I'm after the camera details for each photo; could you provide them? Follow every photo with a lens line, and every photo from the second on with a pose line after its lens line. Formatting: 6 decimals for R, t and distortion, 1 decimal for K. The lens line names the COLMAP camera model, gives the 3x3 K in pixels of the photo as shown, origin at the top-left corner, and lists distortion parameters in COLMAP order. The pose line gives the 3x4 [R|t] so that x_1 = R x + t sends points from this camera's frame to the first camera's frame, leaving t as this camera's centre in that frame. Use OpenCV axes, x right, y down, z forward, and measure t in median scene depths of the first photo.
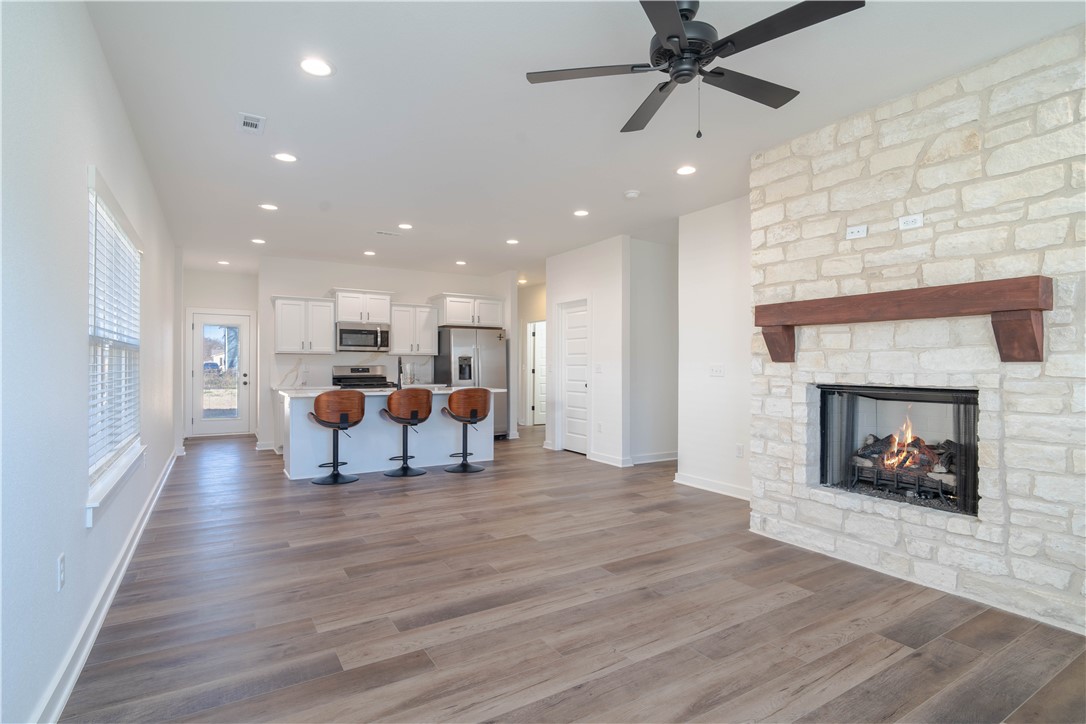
lens RADIAL K [[523.6, 0, 548.1], [0, 523.6, 362.8], [0, 0, 1]] dist [0.000420, -0.000315]
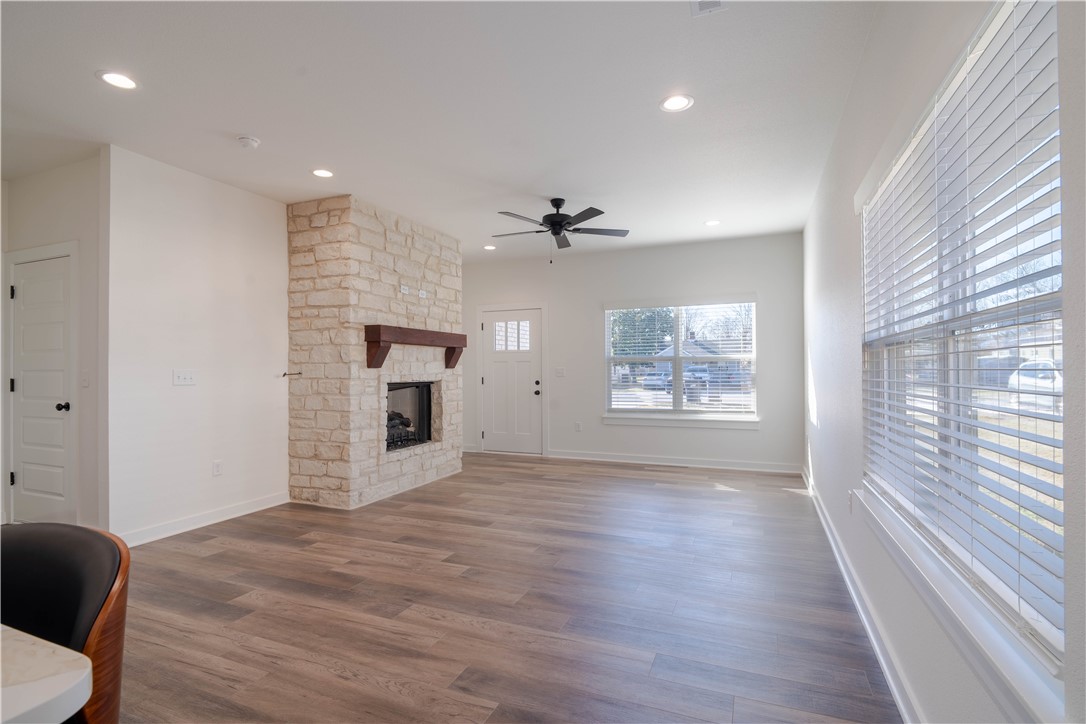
lens RADIAL K [[523.6, 0, 547.6], [0, 523.6, 364.4], [0, 0, 1]] dist [0.000420, -0.000315]
pose [[-0.586287, 0.009920, 0.810043, -0.899801], [0.001461, 0.999936, -0.011188, 0.005011], [-0.810102, -0.005376, -0.586264, 1.425193]]
